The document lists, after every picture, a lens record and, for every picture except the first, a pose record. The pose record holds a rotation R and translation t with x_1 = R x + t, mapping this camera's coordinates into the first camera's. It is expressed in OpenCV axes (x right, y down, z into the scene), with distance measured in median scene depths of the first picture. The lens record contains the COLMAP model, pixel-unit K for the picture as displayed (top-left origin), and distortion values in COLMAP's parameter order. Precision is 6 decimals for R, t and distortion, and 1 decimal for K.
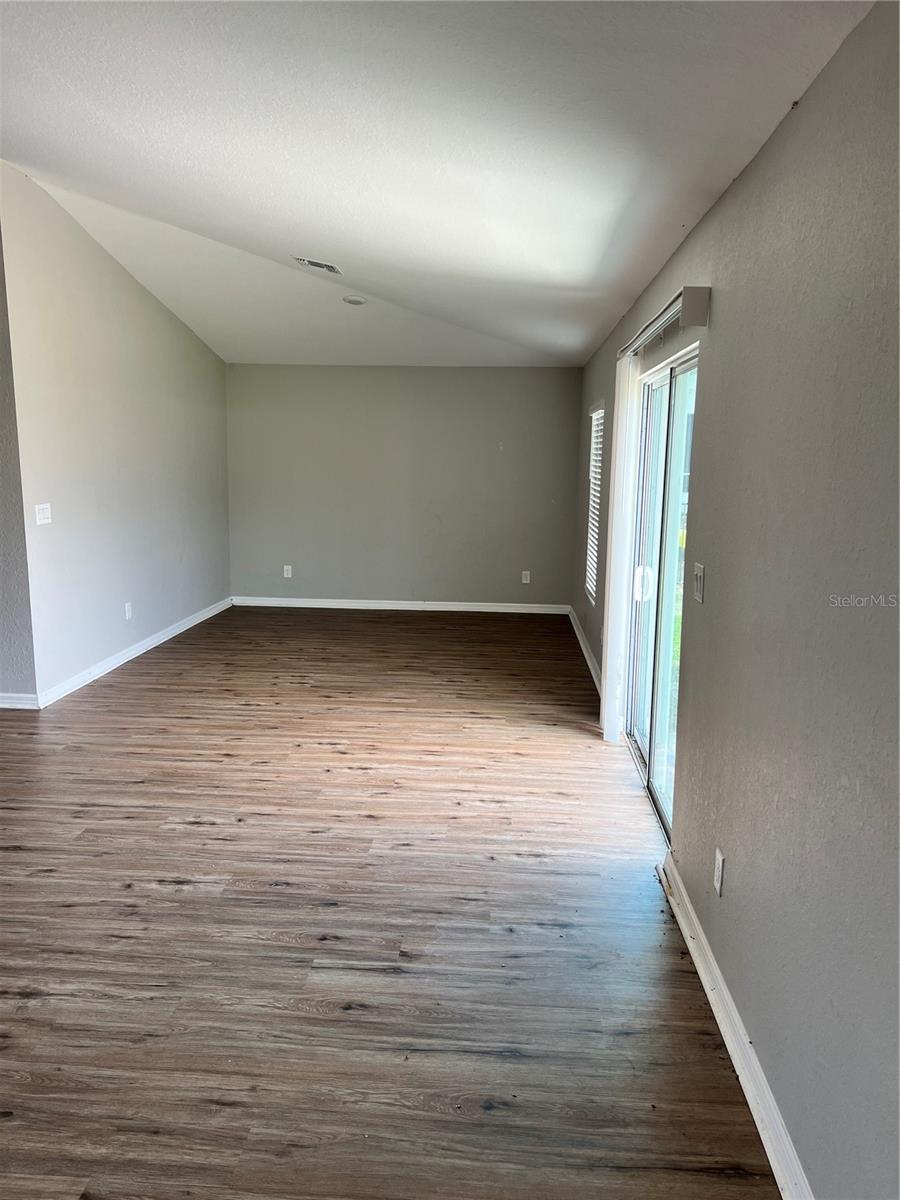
lens RADIAL K [[907.7, 0, 451.1], [0, 907.7, 600.6], [0, 0, 1]] dist [-0.001092, -0.010533]
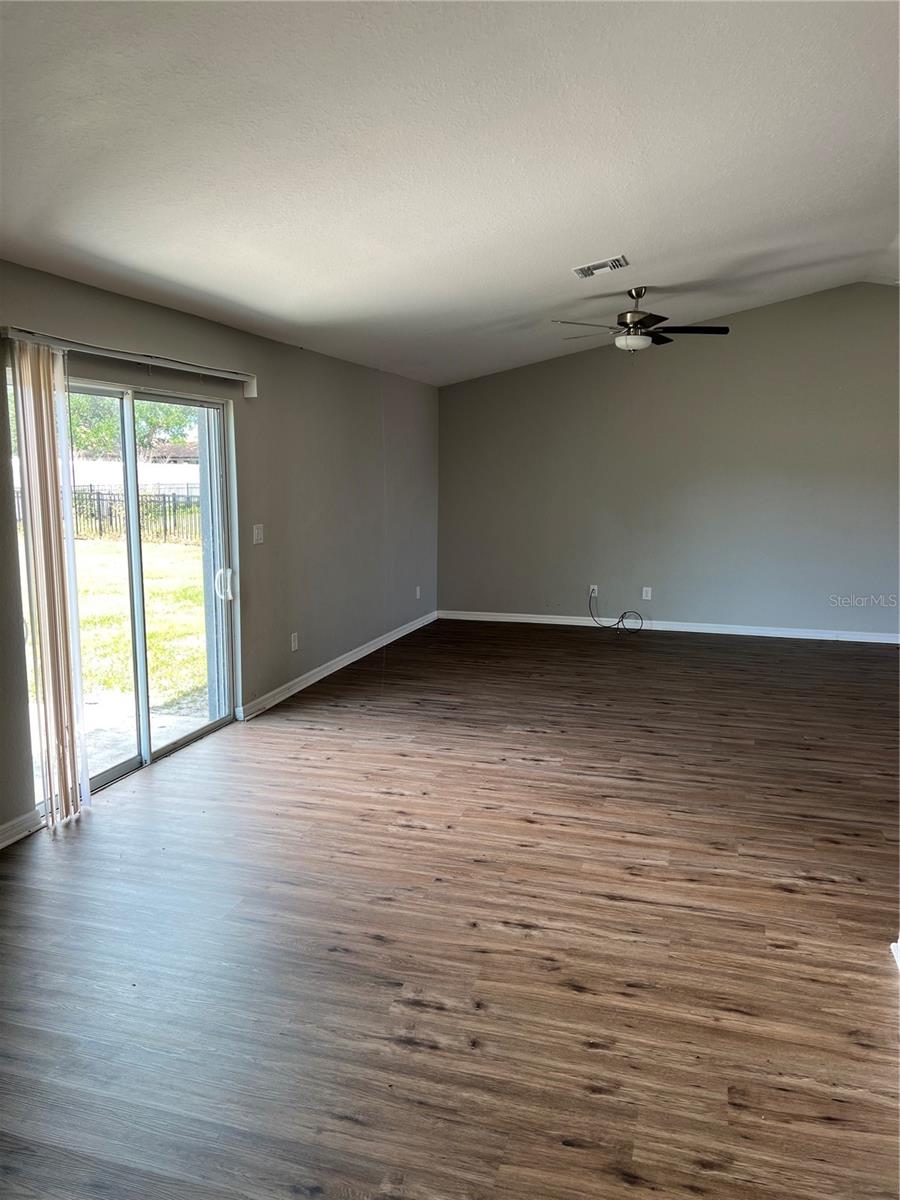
lens RADIAL K [[907.7, 0, 450.1], [0, 907.7, 601.1], [0, 0, 1]] dist [-0.001092, -0.010533]
pose [[-0.976174, -0.054034, 0.210152, -0.369419], [0.012602, 0.952747, 0.303504, -0.321901], [-0.216621, 0.298921, -0.929366, 1.903202]]
